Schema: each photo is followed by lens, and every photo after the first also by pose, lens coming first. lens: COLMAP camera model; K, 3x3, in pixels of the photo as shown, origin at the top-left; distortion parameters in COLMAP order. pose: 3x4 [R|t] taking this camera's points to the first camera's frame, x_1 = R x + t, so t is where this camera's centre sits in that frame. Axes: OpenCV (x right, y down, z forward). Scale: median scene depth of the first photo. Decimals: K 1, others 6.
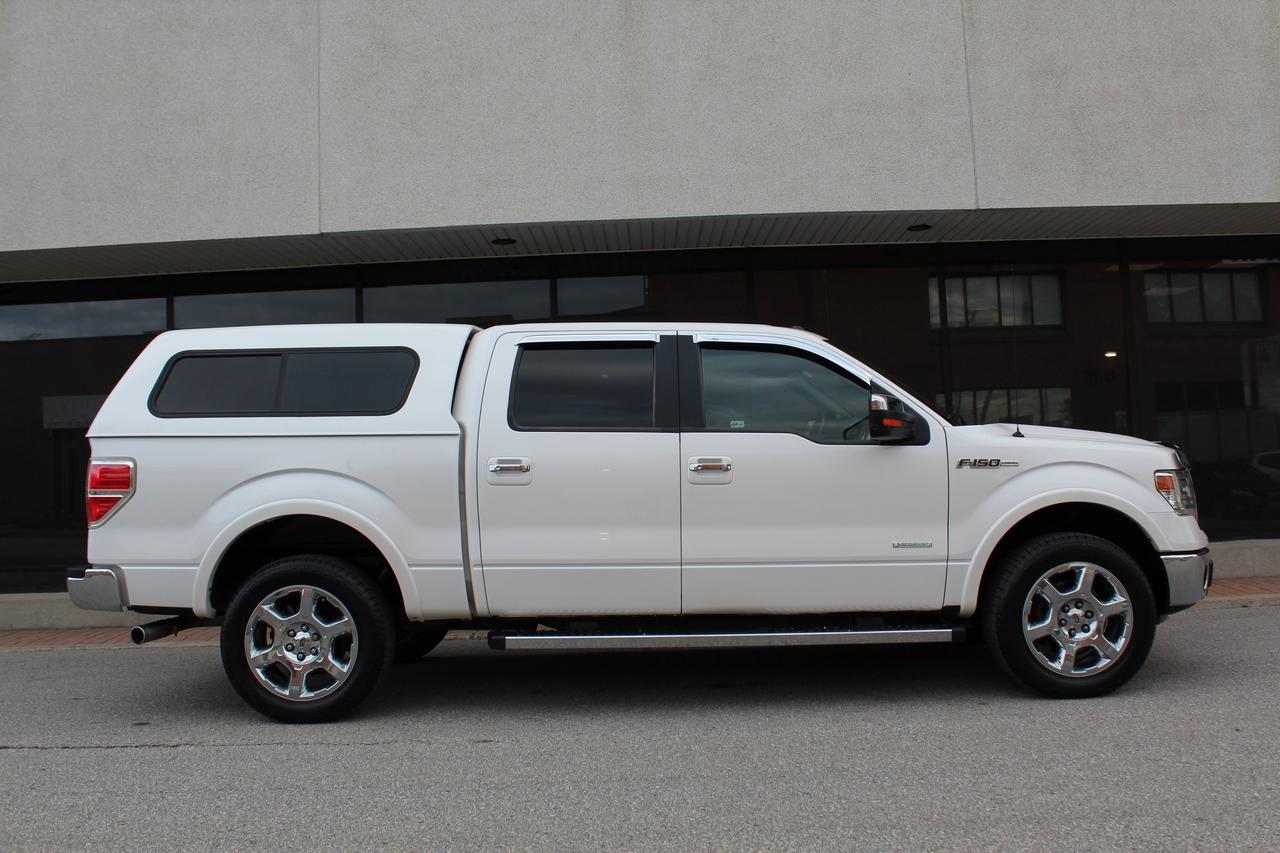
lens RADIAL K [[1169.4, 0, 642.0], [0, 1169.4, 423.4], [0, 0, 1]] dist [-0.158871, 0.163439]
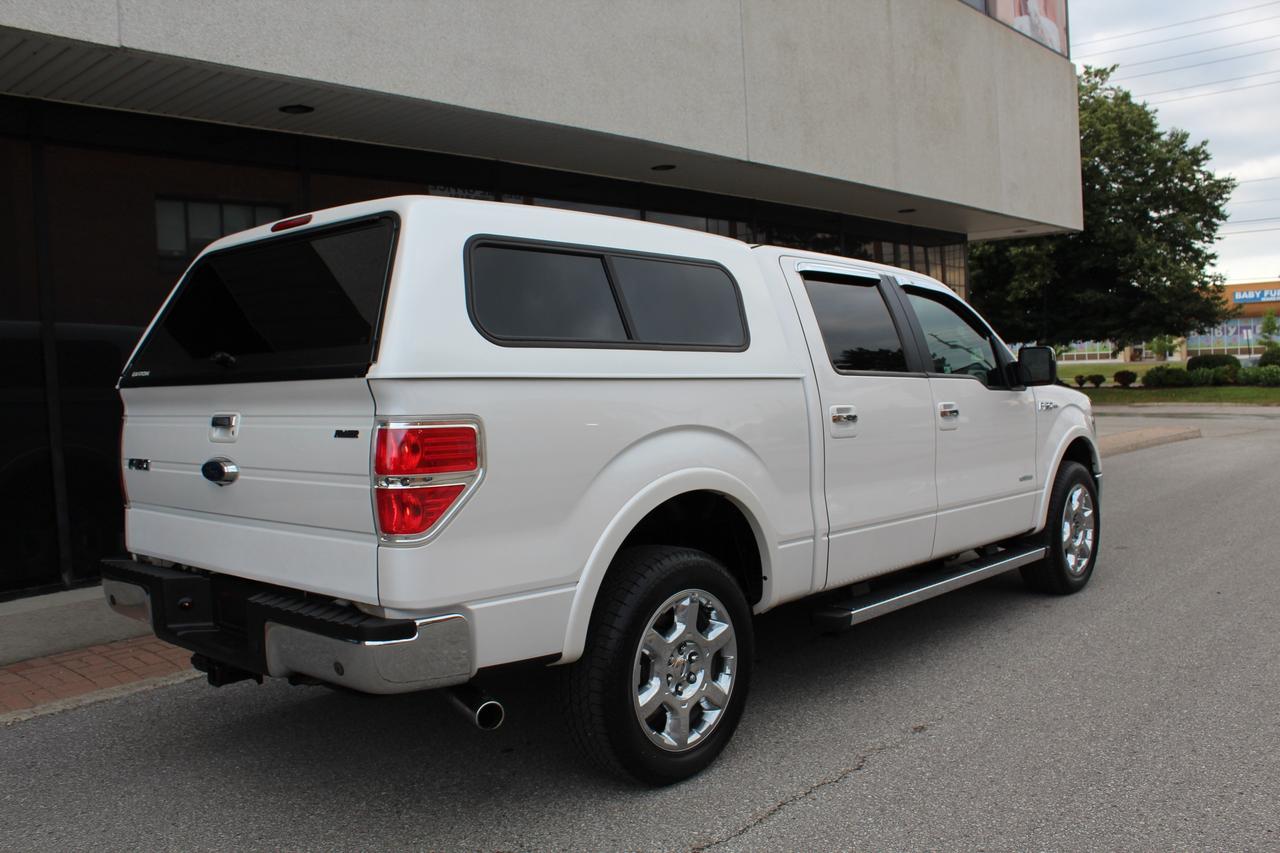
lens RADIAL K [[1169.0, 0, 643.6], [0, 1169.0, 429.2], [0, 0, 1]] dist [-0.152800, 0.152983]
pose [[0.626382, -0.029750, 0.778948, -0.866119], [-0.021830, 0.998210, 0.055678, 0.002028], [-0.779210, -0.051880, 0.624612, 0.574312]]
